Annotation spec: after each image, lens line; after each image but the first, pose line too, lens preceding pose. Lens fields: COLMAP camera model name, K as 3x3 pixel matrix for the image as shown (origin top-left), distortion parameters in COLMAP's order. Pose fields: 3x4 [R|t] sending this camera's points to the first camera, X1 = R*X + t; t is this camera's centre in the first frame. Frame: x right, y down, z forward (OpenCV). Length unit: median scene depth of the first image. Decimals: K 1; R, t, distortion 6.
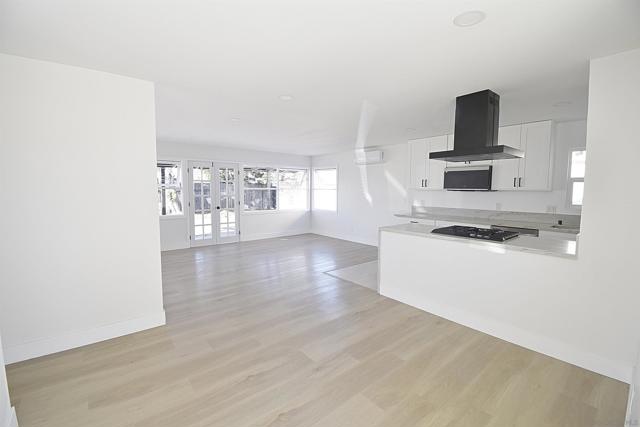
lens RADIAL K [[279.3, 0, 320.9], [0, 279.3, 214.3], [0, 0, 1]] dist [0.001785, 0.000056]
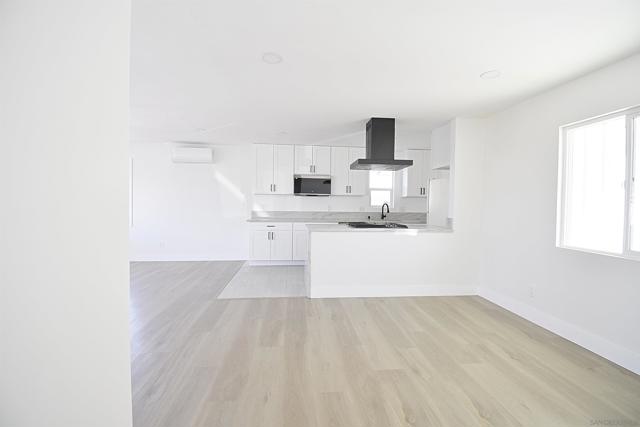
lens RADIAL K [[279.3, 0, 320.9], [0, 279.3, 214.3], [0, 0, 1]] dist [0.001785, 0.000056]
pose [[0.555255, -0.027945, 0.831211, -0.434277], [0.064122, 0.997899, -0.009285, 0.007628], [-0.829205, 0.058455, 0.555880, 0.325753]]
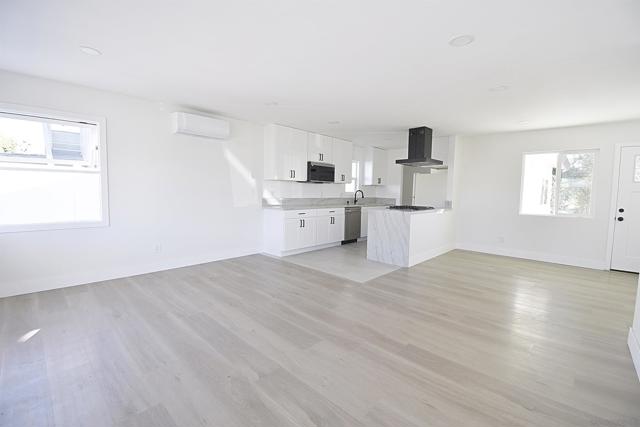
lens RADIAL K [[279.3, 0, 320.9], [0, 279.3, 214.3], [0, 0, 1]] dist [0.001785, 0.000056]
pose [[-0.121997, -0.086032, 0.988795, -0.701813], [0.071151, 0.992915, 0.095169, -0.062488], [-0.989977, 0.081964, -0.115011, 1.151773]]
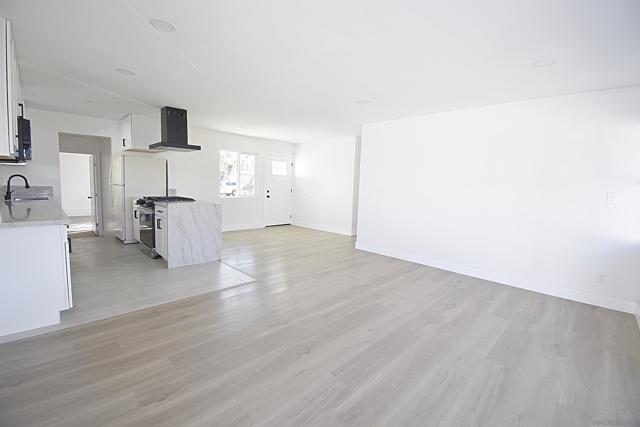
lens RADIAL K [[286.8, 0, 321.9], [0, 286.8, 209.0], [0, 0, 1]] dist [0.000225, -0.000191]
pose [[-0.993839, -0.025100, -0.107955, -0.051406], [-0.044217, 0.982942, 0.178523, -0.122251], [0.101633, 0.182197, -0.977995, 1.698947]]
